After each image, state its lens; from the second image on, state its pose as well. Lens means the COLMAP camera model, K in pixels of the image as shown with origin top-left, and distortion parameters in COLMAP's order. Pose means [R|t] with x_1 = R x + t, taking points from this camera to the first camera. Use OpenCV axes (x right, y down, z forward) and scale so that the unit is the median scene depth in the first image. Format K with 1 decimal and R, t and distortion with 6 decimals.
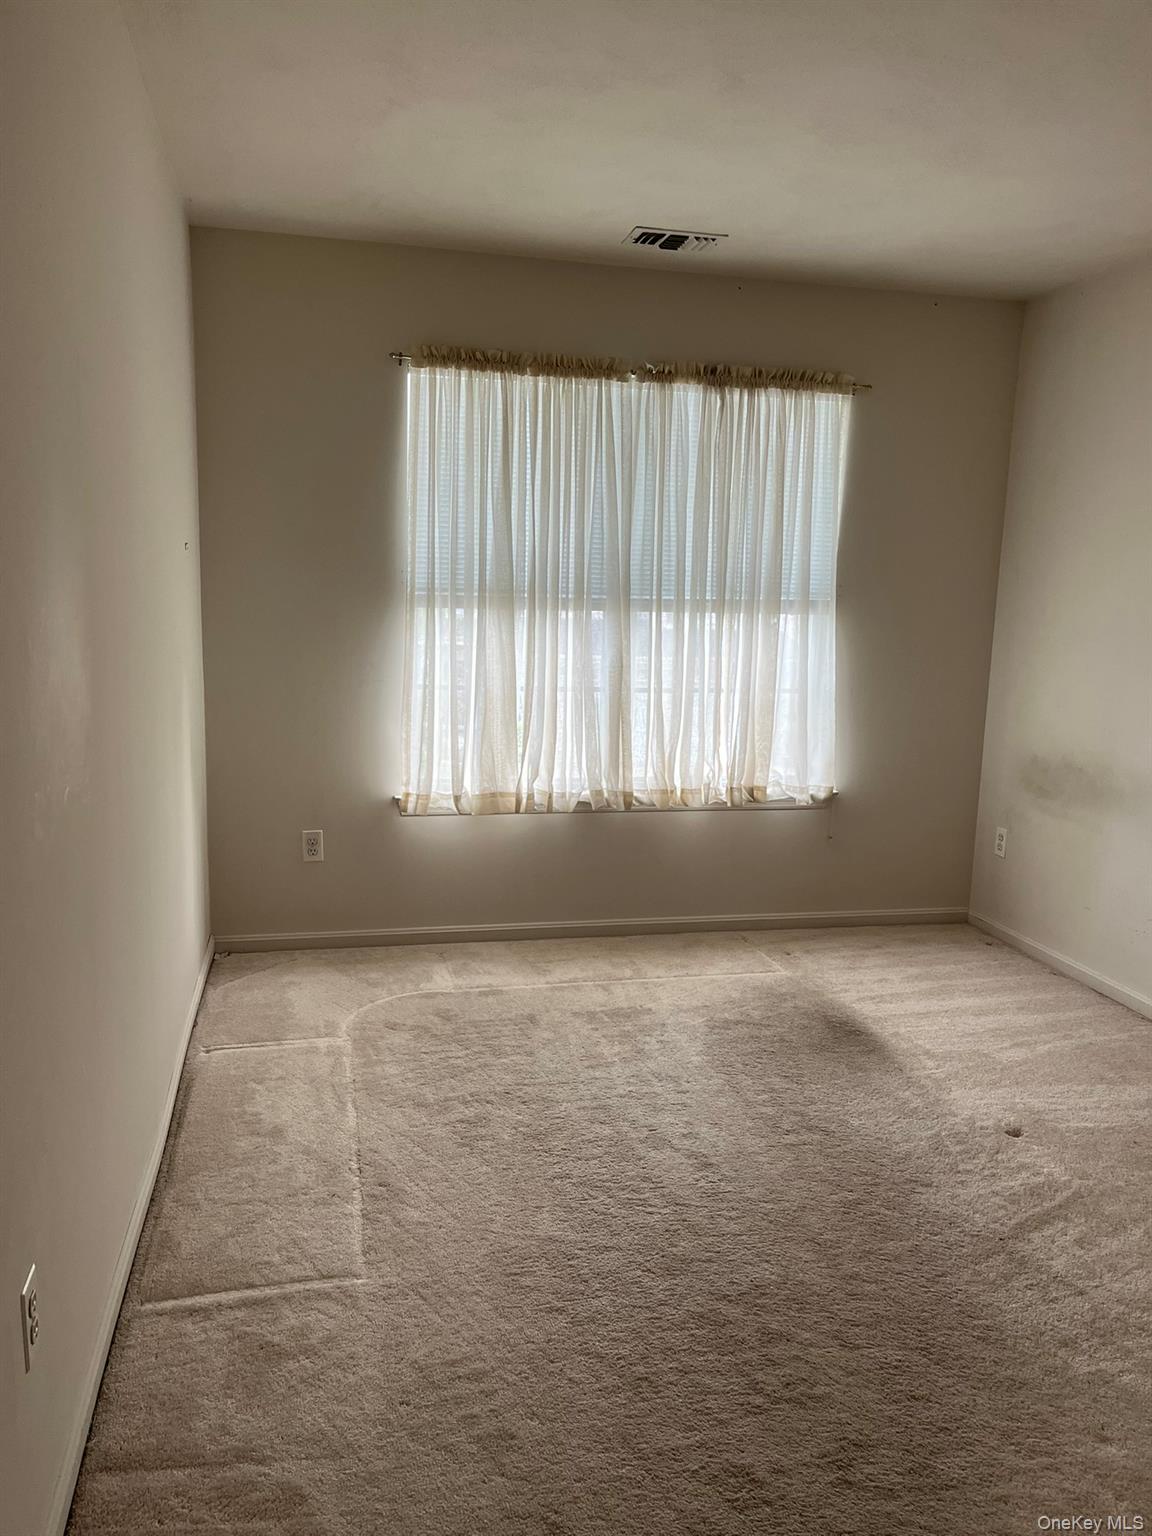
lens RADIAL K [[1153.6, 0, 576.0], [0, 1153.6, 768.0], [0, 0, 1]] dist [0.011092, -0.002044]
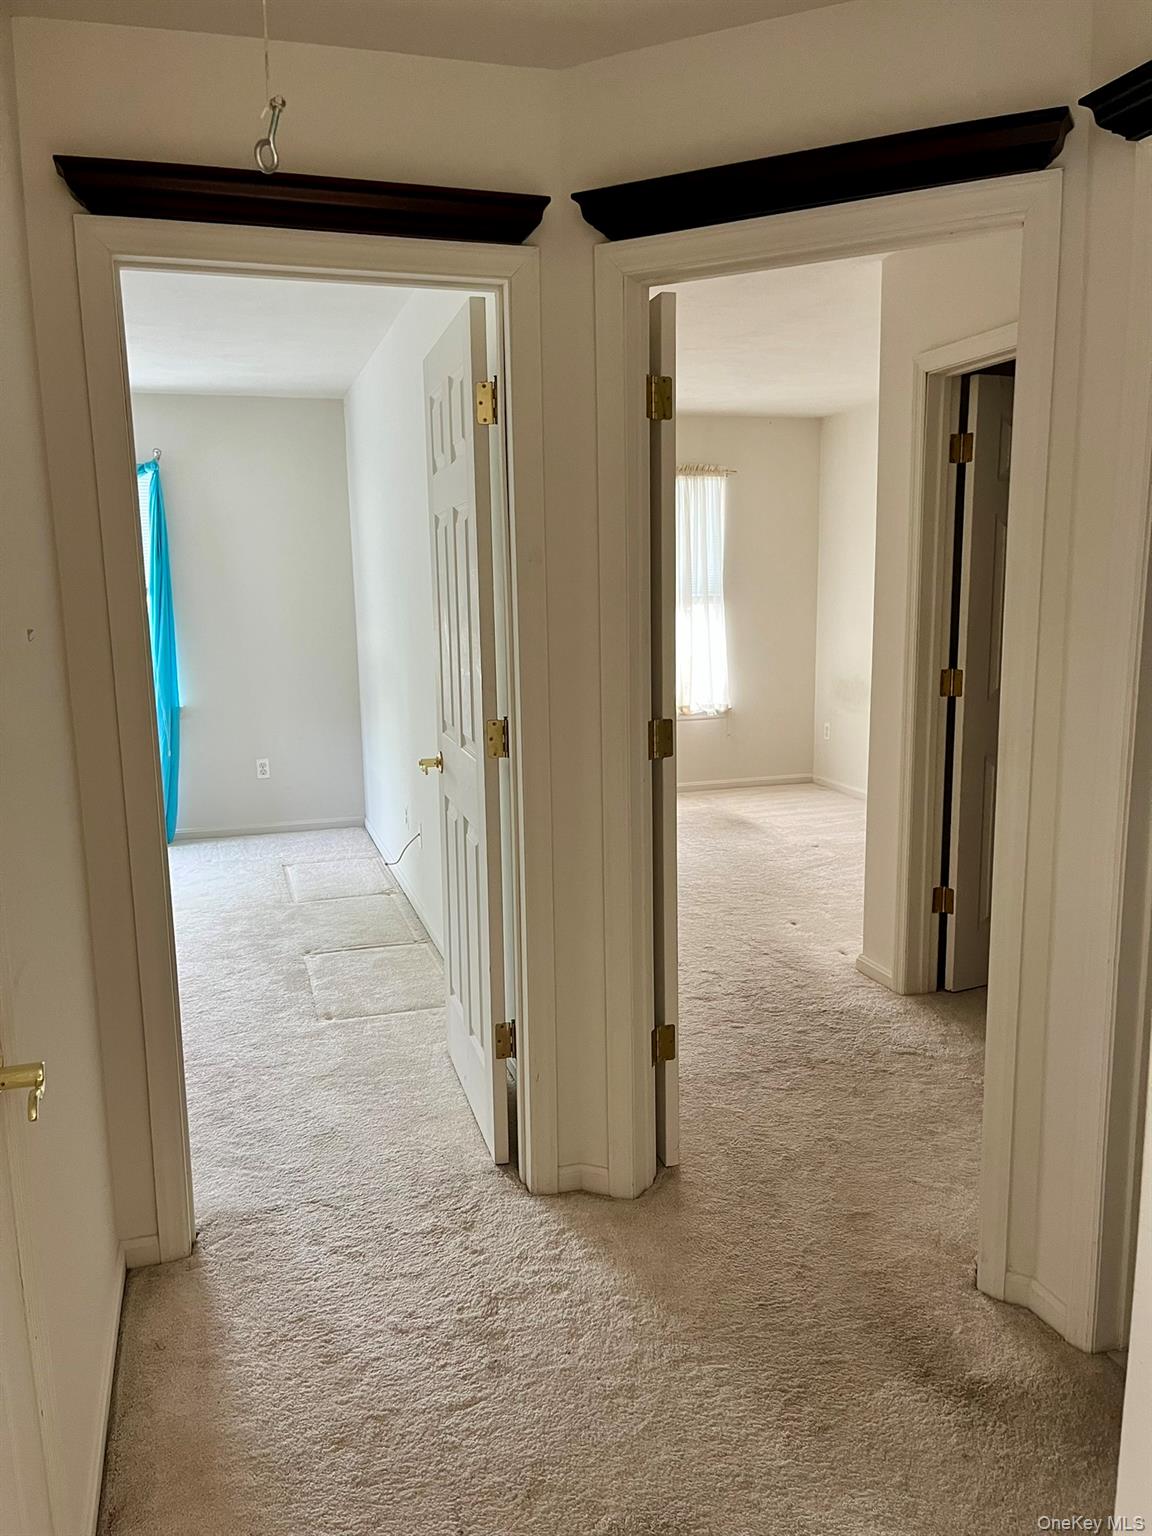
lens RADIAL K [[1153.6, 0, 576.0], [0, 1153.6, 768.0], [0, 0, 1]] dist [0.011092, -0.002044]
pose [[0.996341, -0.056780, 0.063876, -0.121013], [0.056578, 0.998386, 0.004972, 0.092686], [-0.064055, -0.001339, 0.997945, -0.716148]]
